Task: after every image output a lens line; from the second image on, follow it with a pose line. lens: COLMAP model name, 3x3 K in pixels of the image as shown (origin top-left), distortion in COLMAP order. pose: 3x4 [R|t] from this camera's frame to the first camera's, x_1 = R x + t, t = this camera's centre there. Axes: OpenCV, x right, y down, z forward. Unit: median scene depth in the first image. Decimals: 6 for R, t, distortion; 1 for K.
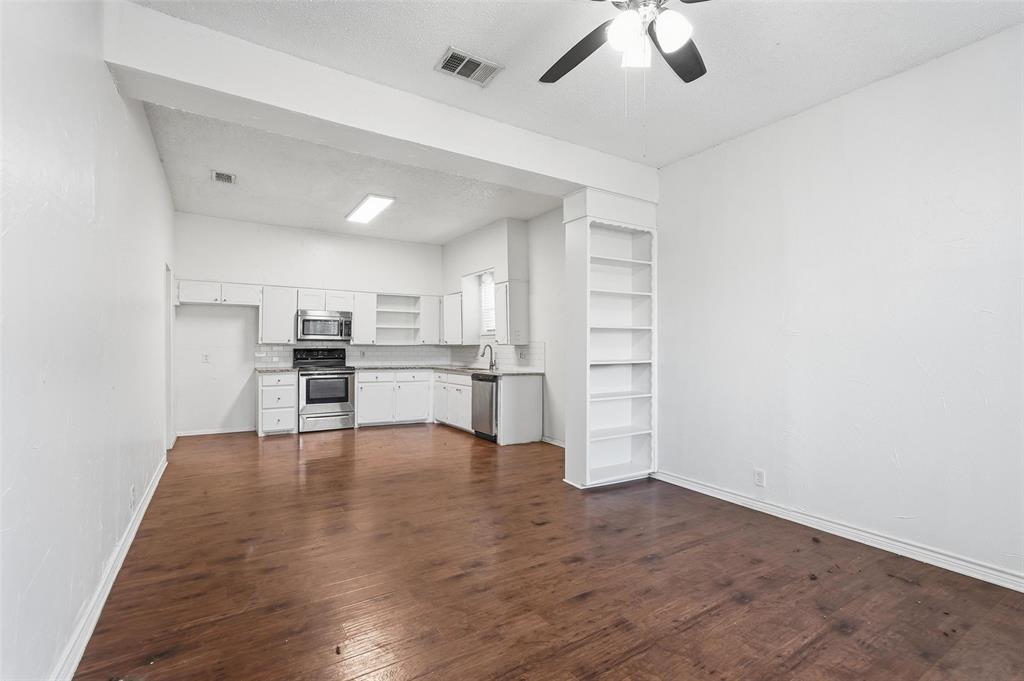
lens RADIAL K [[467.8, 0, 512.0], [0, 467.8, 340.5], [0, 0, 1]] dist [-0.018722, 0.014496]
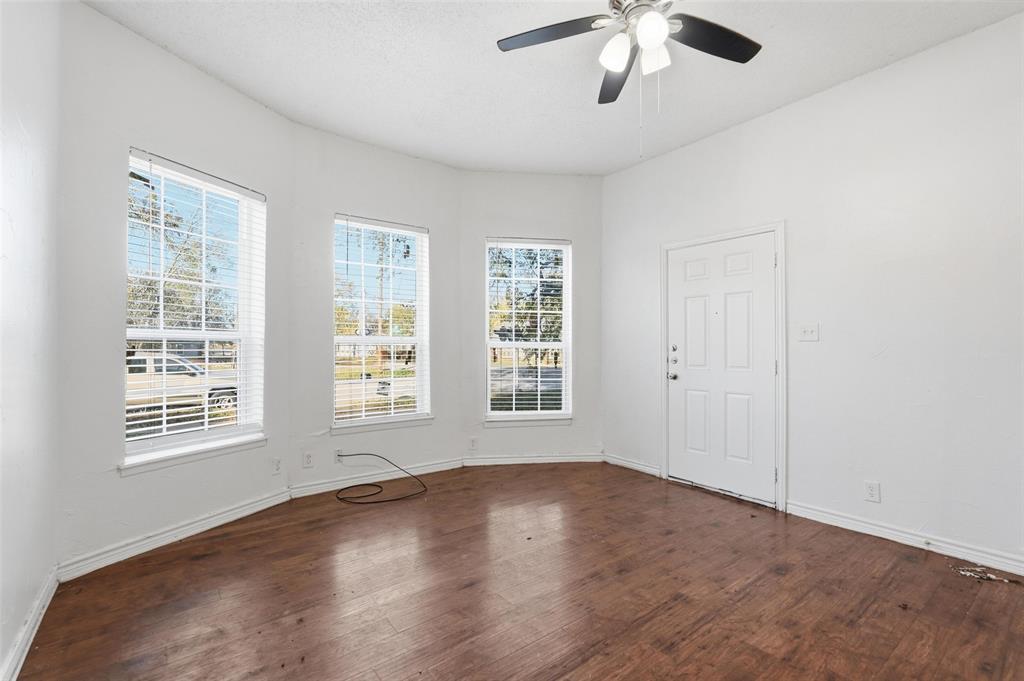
lens RADIAL K [[459.7, 0, 509.8], [0, 459.7, 344.5], [0, 0, 1]] dist [-0.023107, 0.013955]
pose [[-0.995654, -0.008280, -0.092756, 0.232908], [-0.007985, 0.999962, -0.003556, 0.017332], [0.092782, -0.002800, -0.995683, 0.691380]]
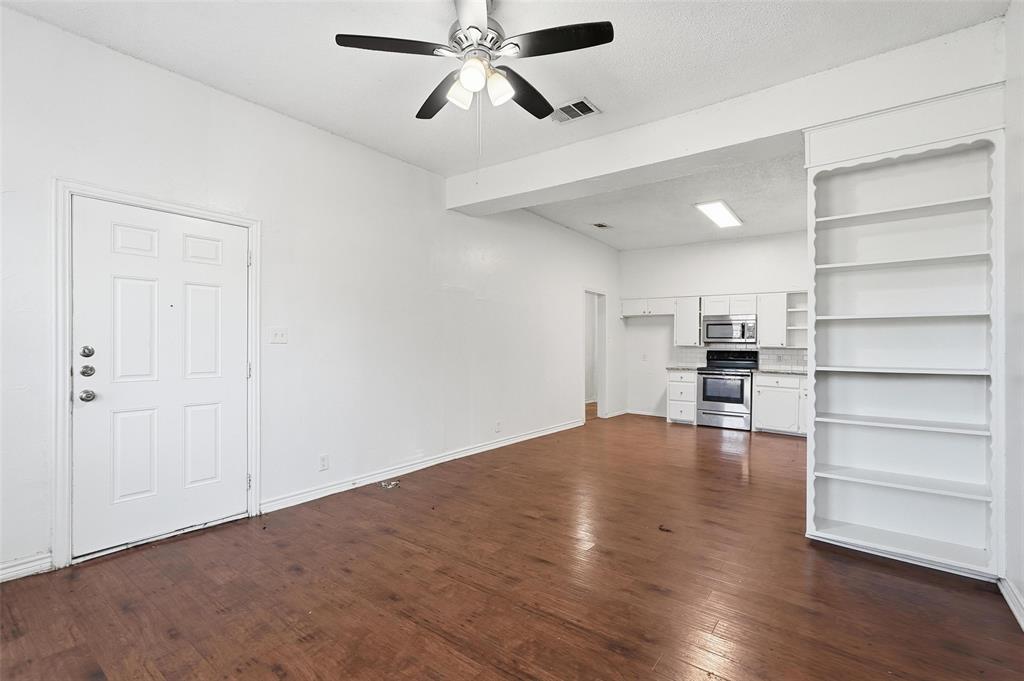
lens RADIAL K [[459.7, 0, 509.8], [0, 459.7, 344.5], [0, 0, 1]] dist [-0.023107, 0.013955]
pose [[0.347766, -0.004490, -0.937571, 0.491373], [-0.001895, 0.999983, -0.005492, 0.012238], [0.937580, 0.003686, 0.347751, 0.225260]]
